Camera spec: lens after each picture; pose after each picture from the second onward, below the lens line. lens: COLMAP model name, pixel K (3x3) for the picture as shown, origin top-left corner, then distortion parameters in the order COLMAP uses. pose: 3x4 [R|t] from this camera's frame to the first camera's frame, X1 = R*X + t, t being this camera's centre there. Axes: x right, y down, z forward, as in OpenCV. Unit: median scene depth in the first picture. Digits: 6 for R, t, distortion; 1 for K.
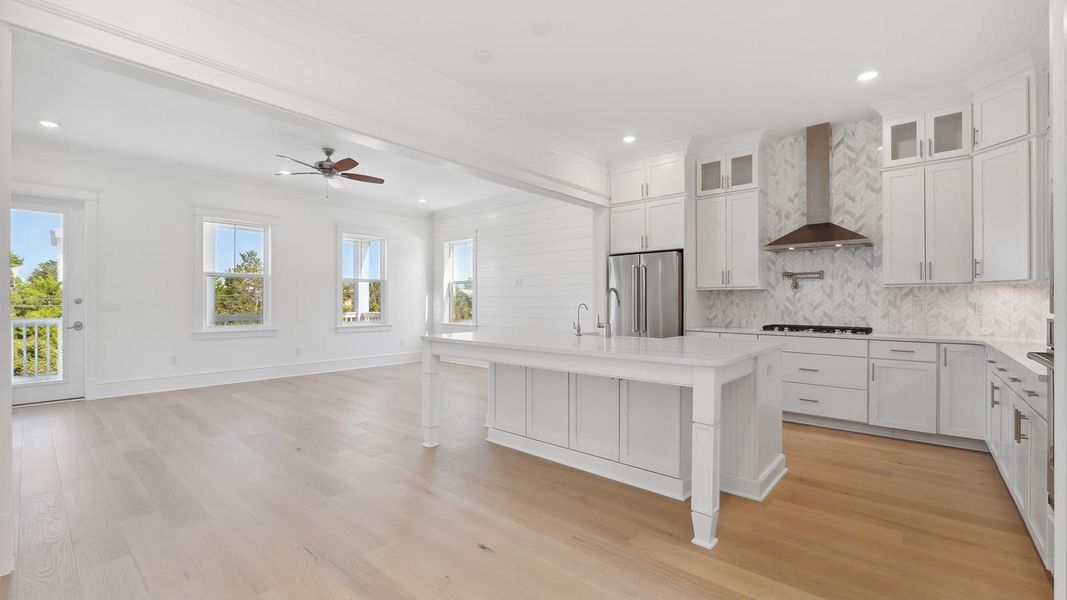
lens RADIAL K [[450.2, 0, 538.2], [0, 450.2, 301.4], [0, 0, 1]] dist [0.009876, -0.000605]
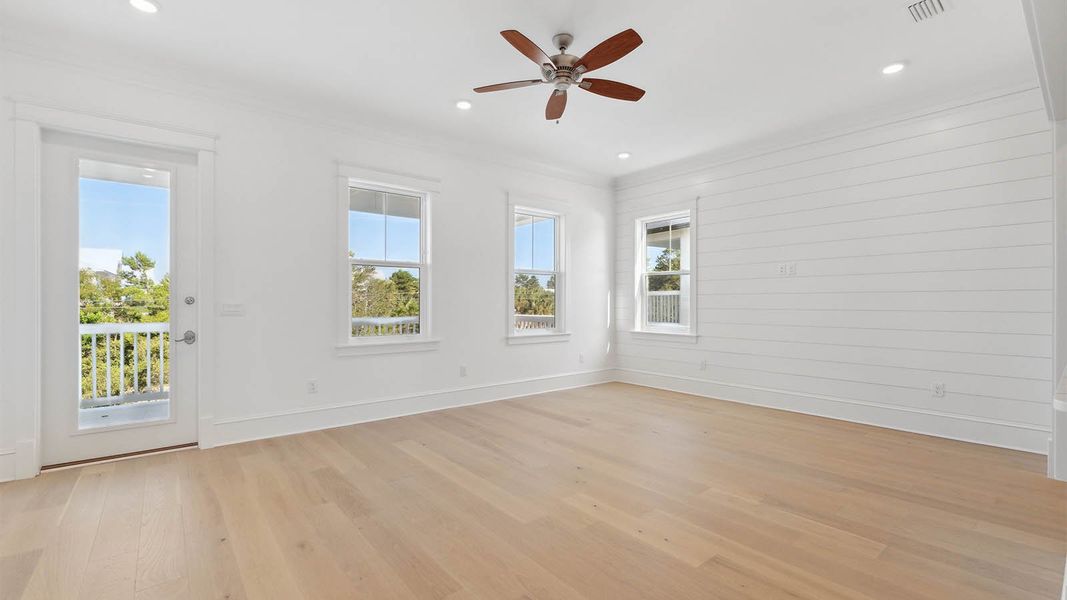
lens RADIAL K [[450.2, 0, 536.5], [0, 450.2, 300.2], [0, 0, 1]] dist [0.009876, -0.000605]
pose [[0.988195, -0.001549, -0.153193, -0.273880], [0.001131, 0.999995, -0.002818, 0.000389], [0.153197, 0.002612, 0.988192, 0.283639]]
